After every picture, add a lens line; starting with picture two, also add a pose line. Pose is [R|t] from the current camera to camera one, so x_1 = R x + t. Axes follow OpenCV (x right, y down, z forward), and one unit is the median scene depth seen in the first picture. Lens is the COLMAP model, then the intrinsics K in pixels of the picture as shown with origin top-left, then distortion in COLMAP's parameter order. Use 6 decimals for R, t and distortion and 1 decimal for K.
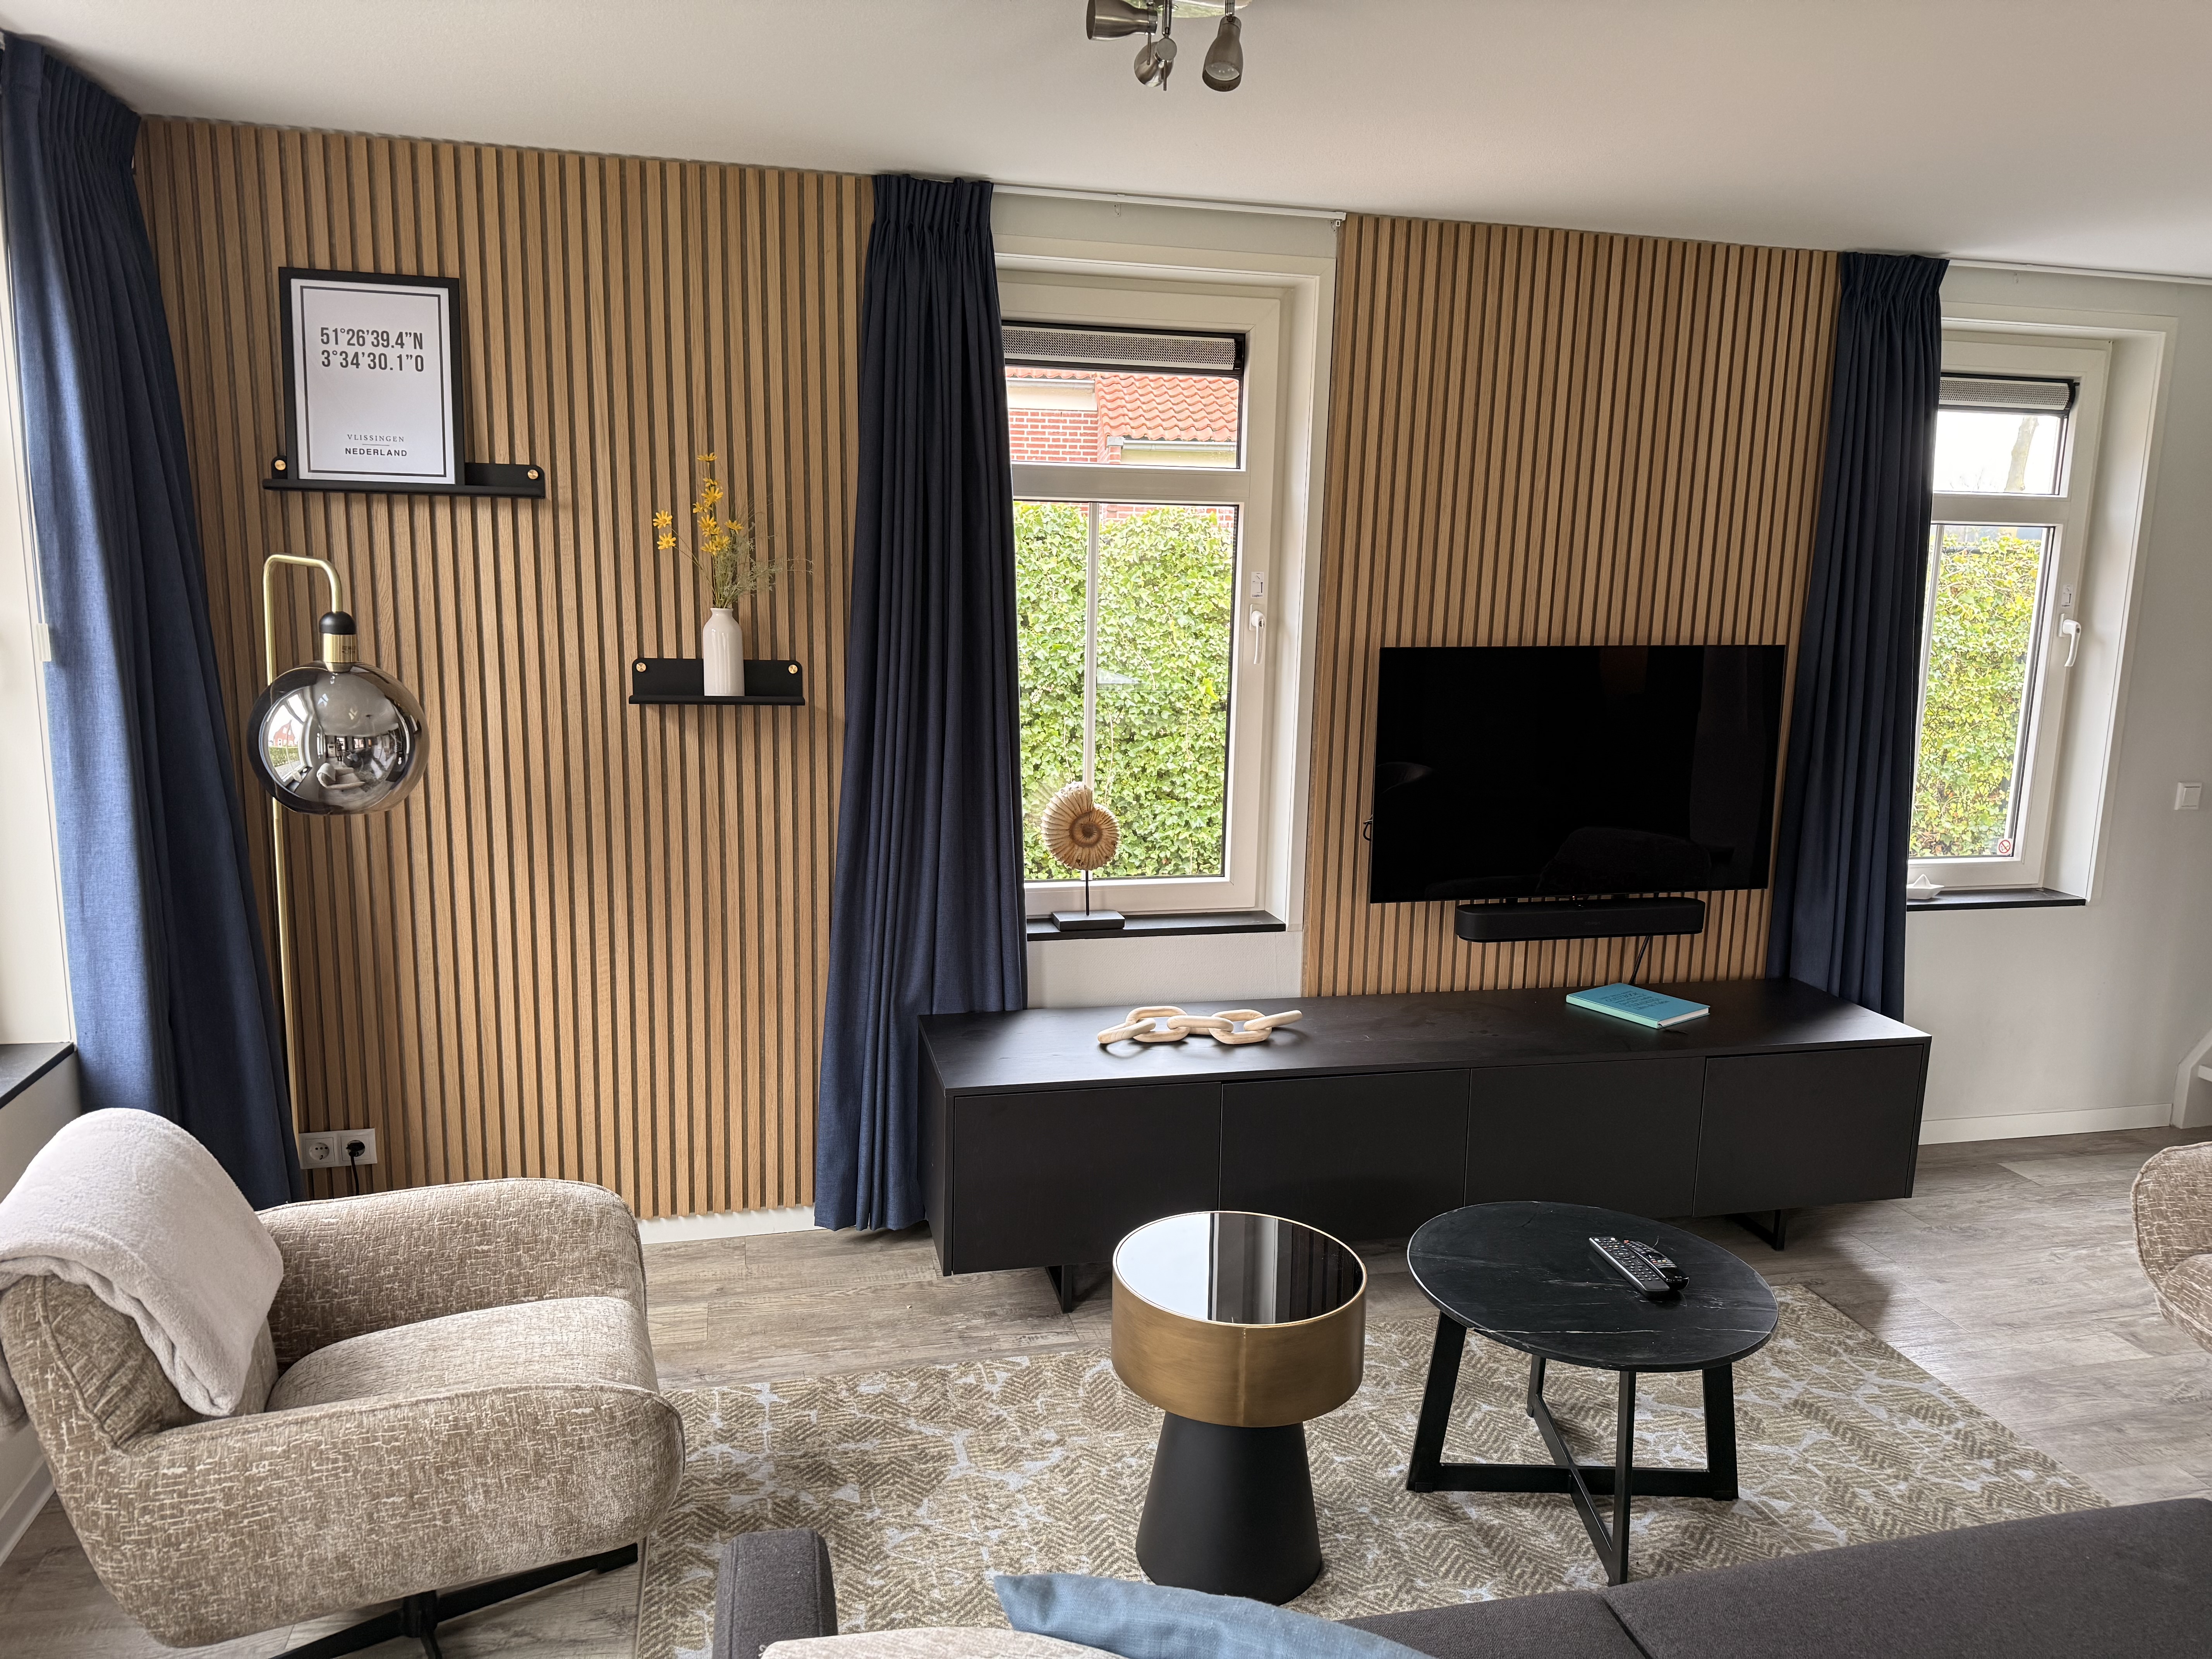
lens RADIAL K [[1543.6, 0, 1097.3], [0, 1543.6, 843.4], [0, 0, 1]] dist [0.082505, -0.118683]
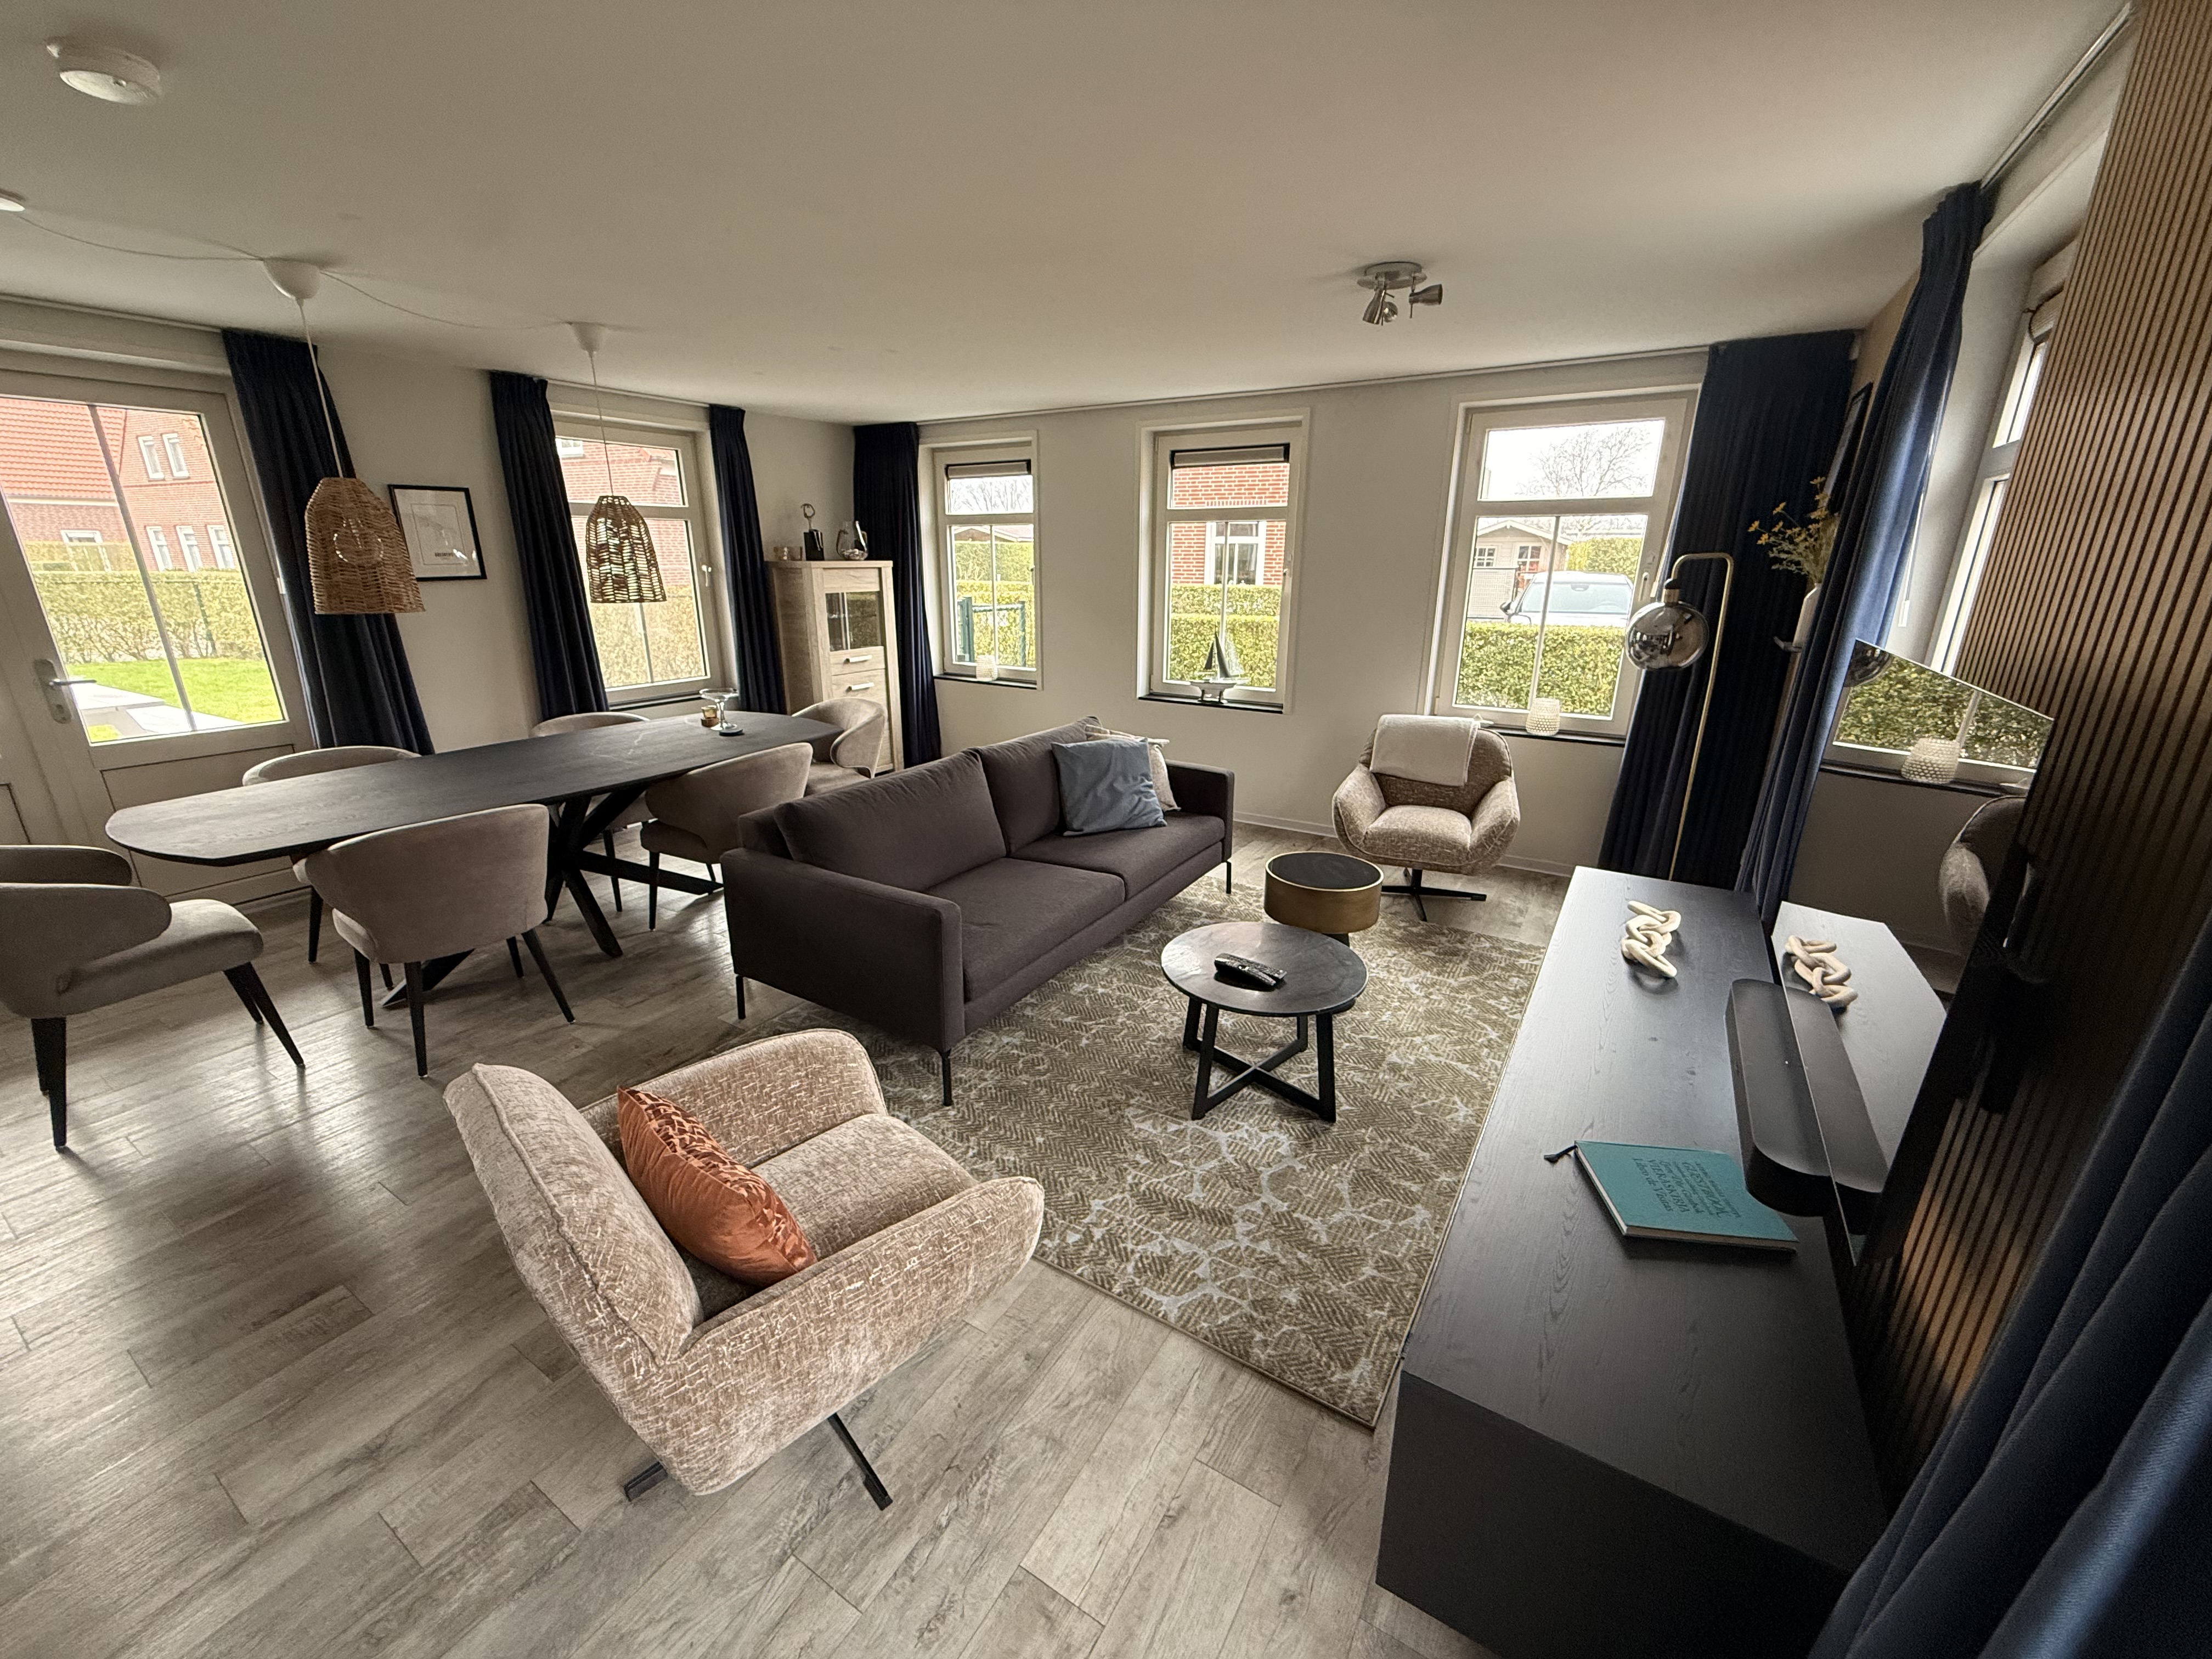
lens RADIAL K [[876.9, 0, 1104.3], [0, 876.9, 827.7], [0, 0, 1]] dist [-0.003176, 0.000821]
pose [[-0.708700, 0.188811, -0.679775, 0.751522], [-0.144114, 0.904465, 0.401466, -0.156011], [0.690634, 0.382484, -0.613784, 0.996169]]
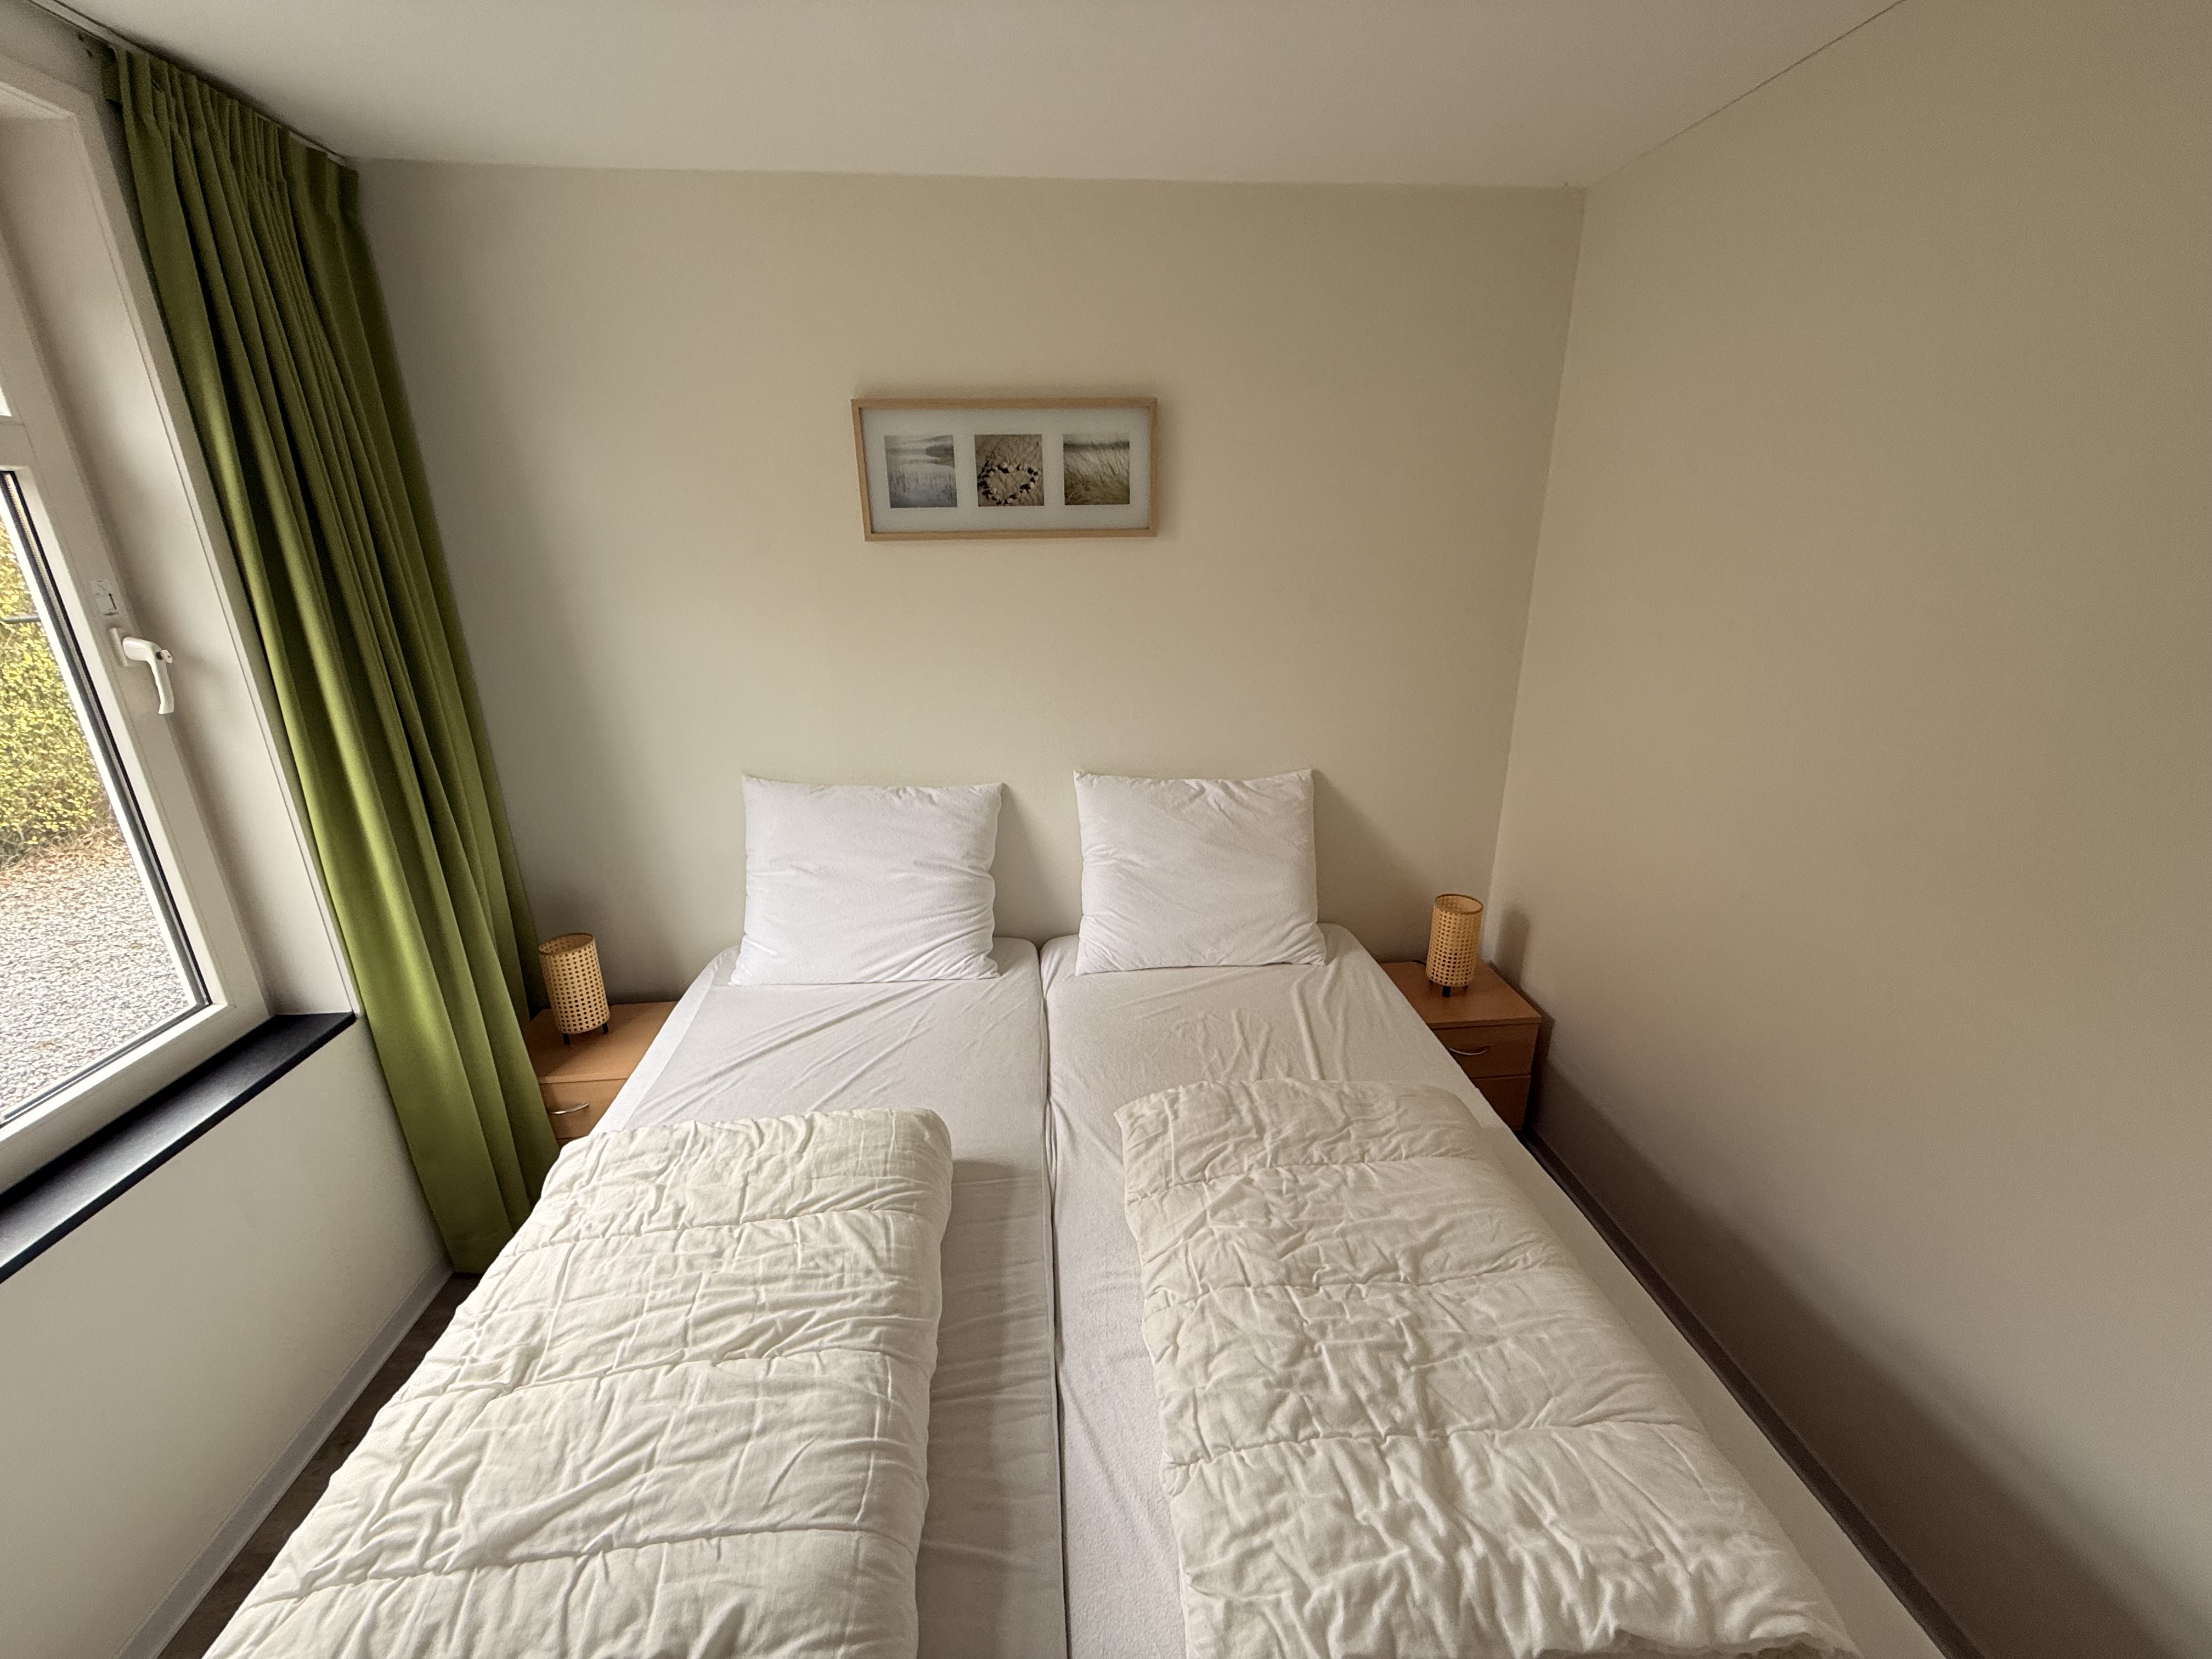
lens RADIAL K [[876.9, 0, 1104.3], [0, 876.9, 827.7], [0, 0, 1]] dist [-0.003176, 0.000821]
pose [[0.150252, -0.337841, 0.929133, 0.421977], [0.189474, 0.932221, 0.308324, -0.130643], [-0.970322, 0.129720, 0.204080, 0.713909]]
